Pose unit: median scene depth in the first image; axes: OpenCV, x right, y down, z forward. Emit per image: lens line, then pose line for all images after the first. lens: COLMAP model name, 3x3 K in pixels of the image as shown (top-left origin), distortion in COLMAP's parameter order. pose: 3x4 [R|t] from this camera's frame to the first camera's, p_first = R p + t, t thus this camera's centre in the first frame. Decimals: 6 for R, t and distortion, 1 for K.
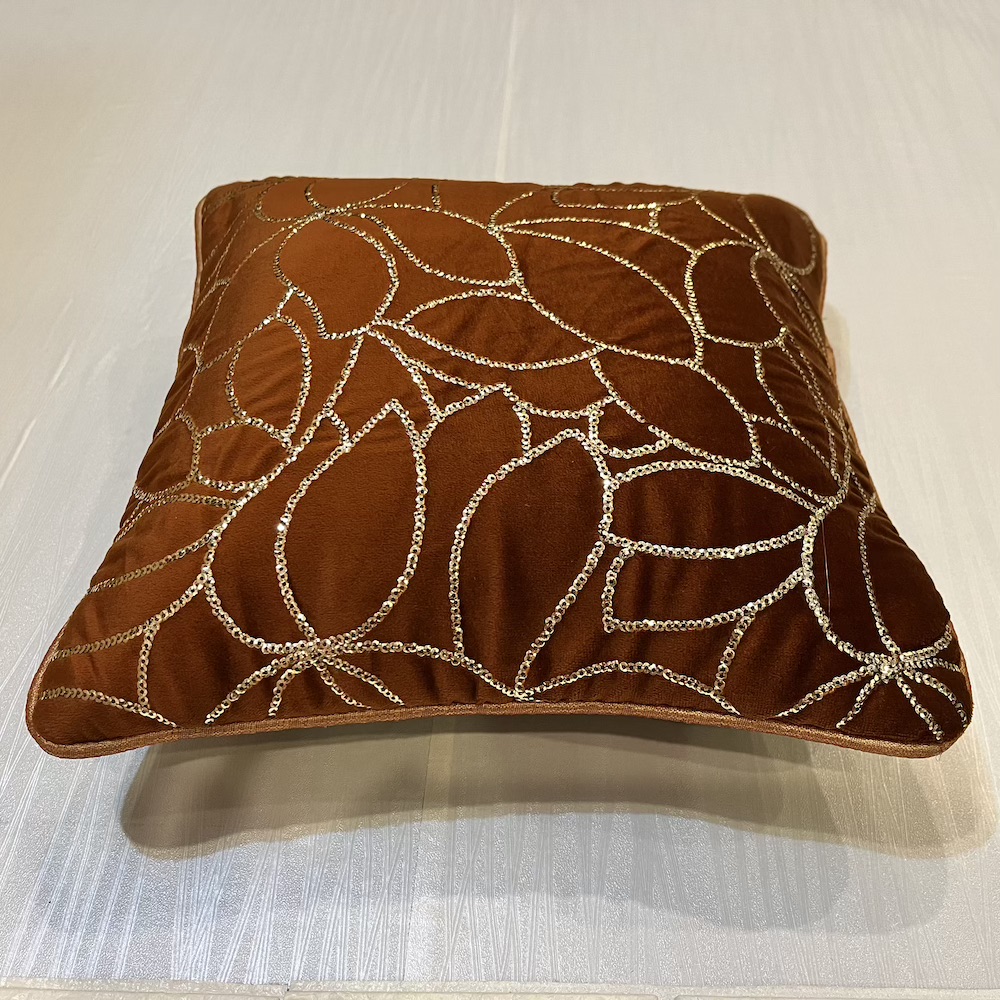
lens RADIAL K [[1007.6, 0, 500.9], [0, 1007.6, 501.4], [0, 0, 1]] dist [-0.018207, -0.022766]
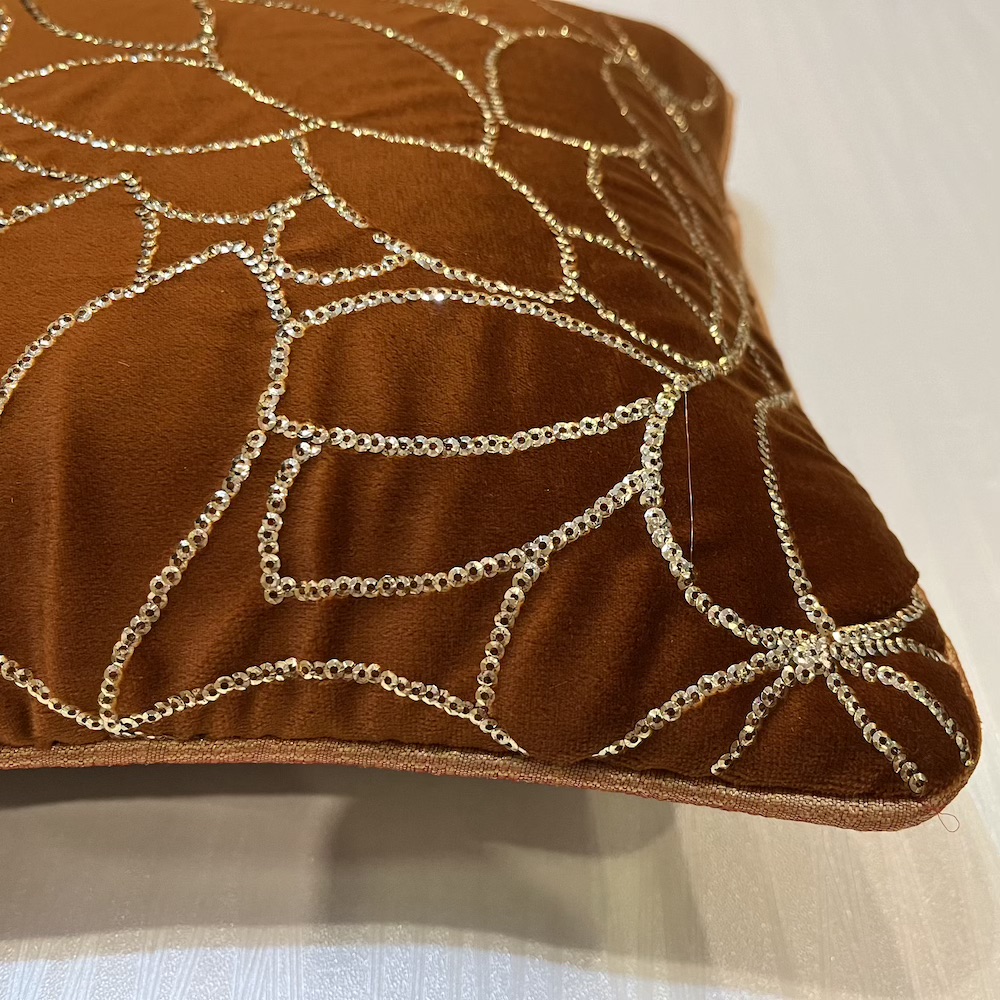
lens RADIAL K [[1036.2, 0, 499.6], [0, 1036.2, 467.9], [0, 0, 1]] dist [-0.041357, -0.024208]
pose [[0.998629, -0.023686, 0.046673, 0.195469], [0.025346, 0.999055, -0.035307, 0.080542], [-0.045792, 0.036442, 0.998286, 0.449809]]
